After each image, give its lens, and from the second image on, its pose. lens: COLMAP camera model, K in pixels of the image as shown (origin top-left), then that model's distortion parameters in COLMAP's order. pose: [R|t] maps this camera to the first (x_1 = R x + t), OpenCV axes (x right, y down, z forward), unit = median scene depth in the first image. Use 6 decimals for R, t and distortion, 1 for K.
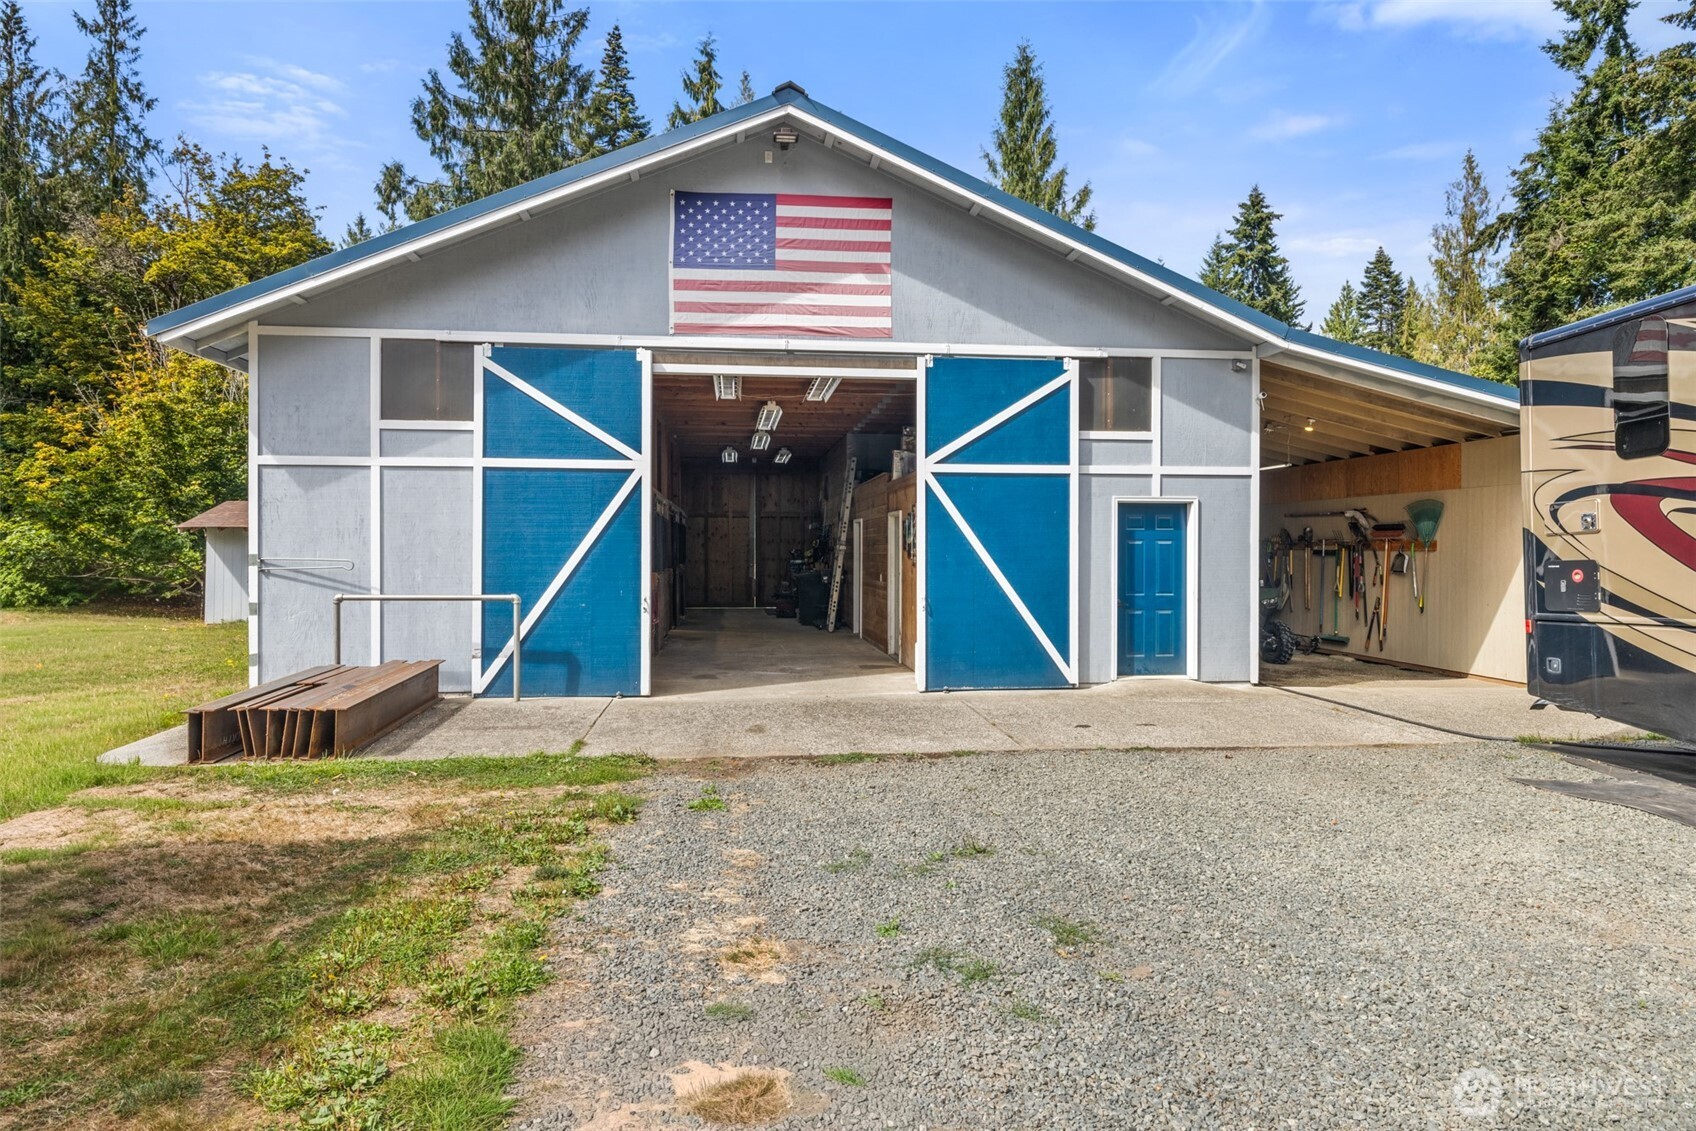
lens RADIAL K [[971.7, 0, 846.0], [0, 971.7, 568.9], [0, 0, 1]] dist [-0.006412, -0.004453]
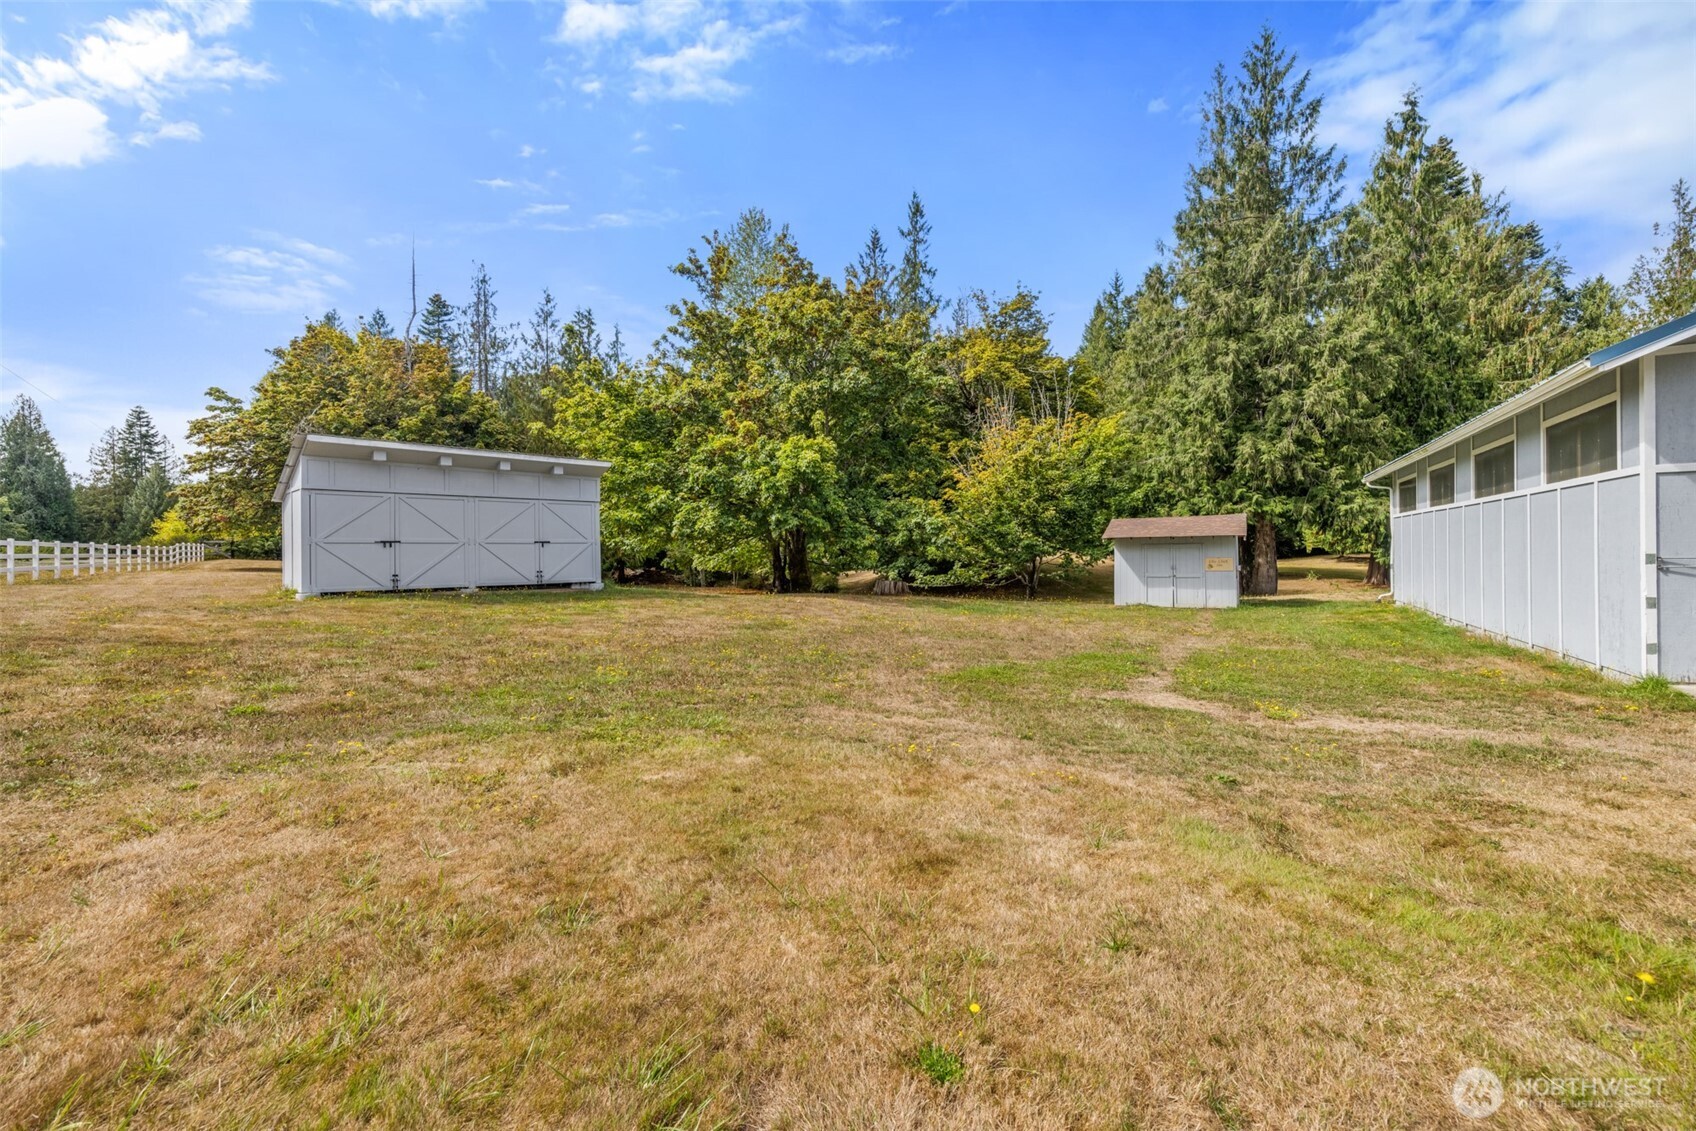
lens RADIAL K [[724.9, 0, 846.3], [0, 724.9, 560.1], [0, 0, 1]] dist [-0.001614, -0.000667]
pose [[0.797554, -0.003041, -0.603239, -0.336940], [-0.003126, 0.999953, -0.009174, 0.001224], [0.603239, 0.009202, 0.797507, -0.088878]]
